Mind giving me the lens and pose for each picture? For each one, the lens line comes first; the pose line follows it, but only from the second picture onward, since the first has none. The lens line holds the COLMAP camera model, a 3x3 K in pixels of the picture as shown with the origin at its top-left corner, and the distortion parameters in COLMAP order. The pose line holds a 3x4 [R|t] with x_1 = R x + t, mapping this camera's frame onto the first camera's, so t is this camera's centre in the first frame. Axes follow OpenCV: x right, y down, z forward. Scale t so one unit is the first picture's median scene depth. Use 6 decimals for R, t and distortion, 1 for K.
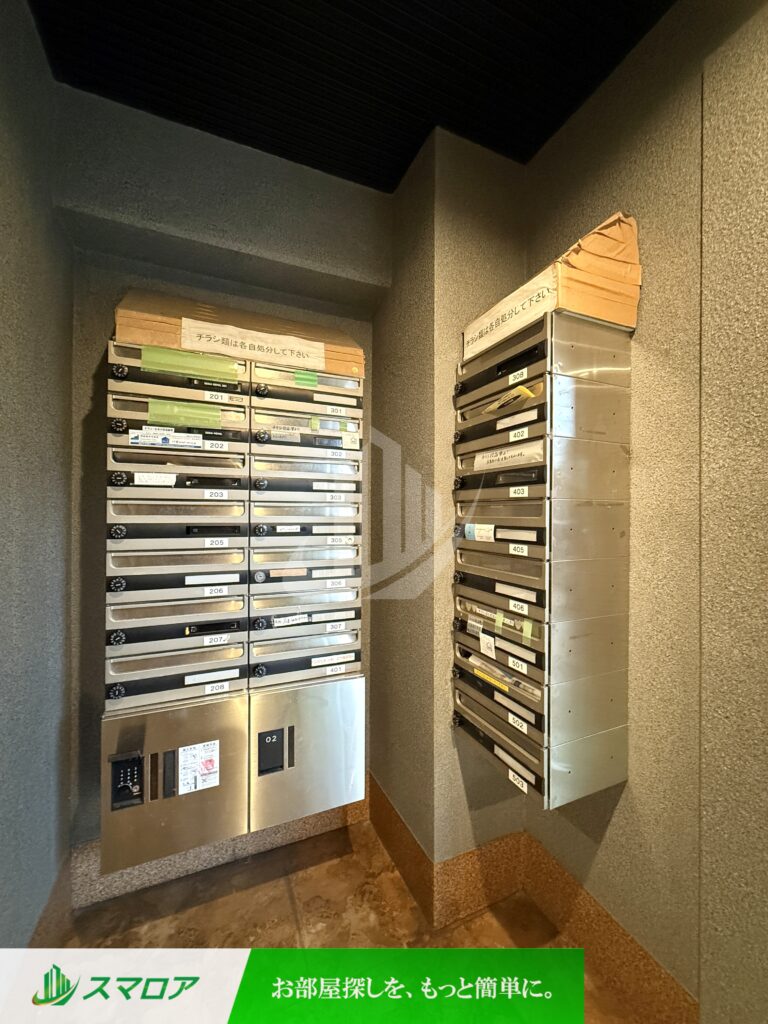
lens RADIAL K [[411.2, 0, 383.5], [0, 411.2, 513.7], [0, 0, 1]] dist [0.003958, -0.000209]
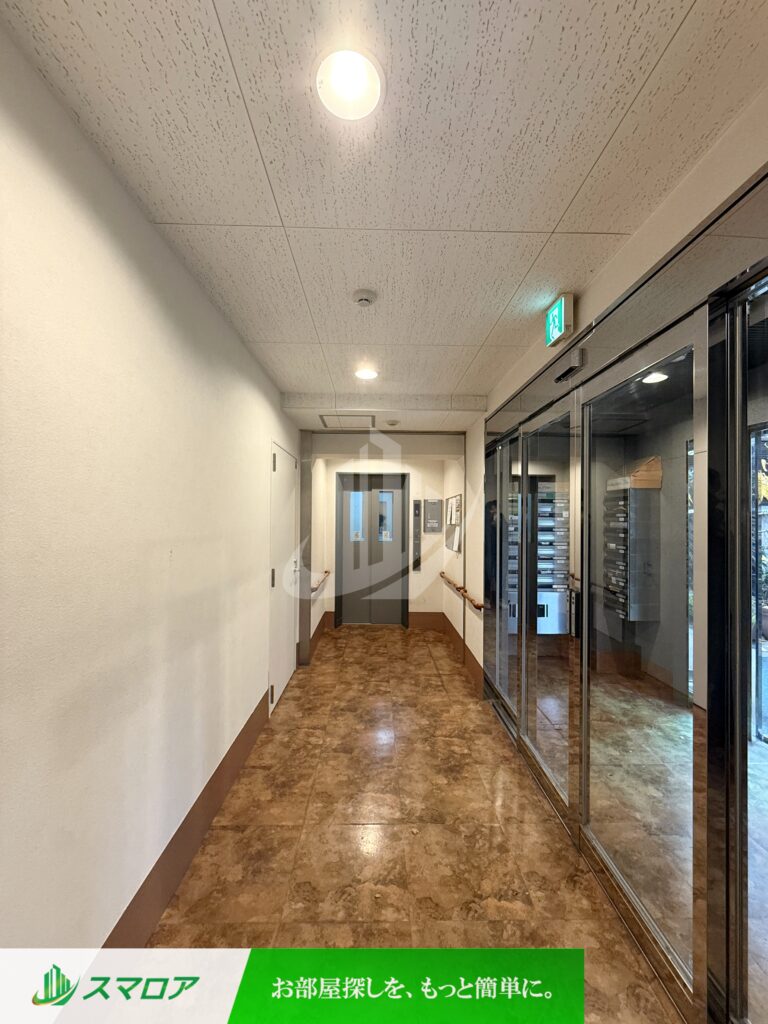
lens RADIAL K [[411.2, 0, 382.2], [0, 411.2, 511.4], [0, 0, 1]] dist [0.003958, -0.000209]
pose [[0.920137, -0.000283, -0.391597, -0.169507], [-0.008410, 0.999755, -0.020484, -0.156537], [0.391507, 0.022141, 0.919909, -2.867759]]
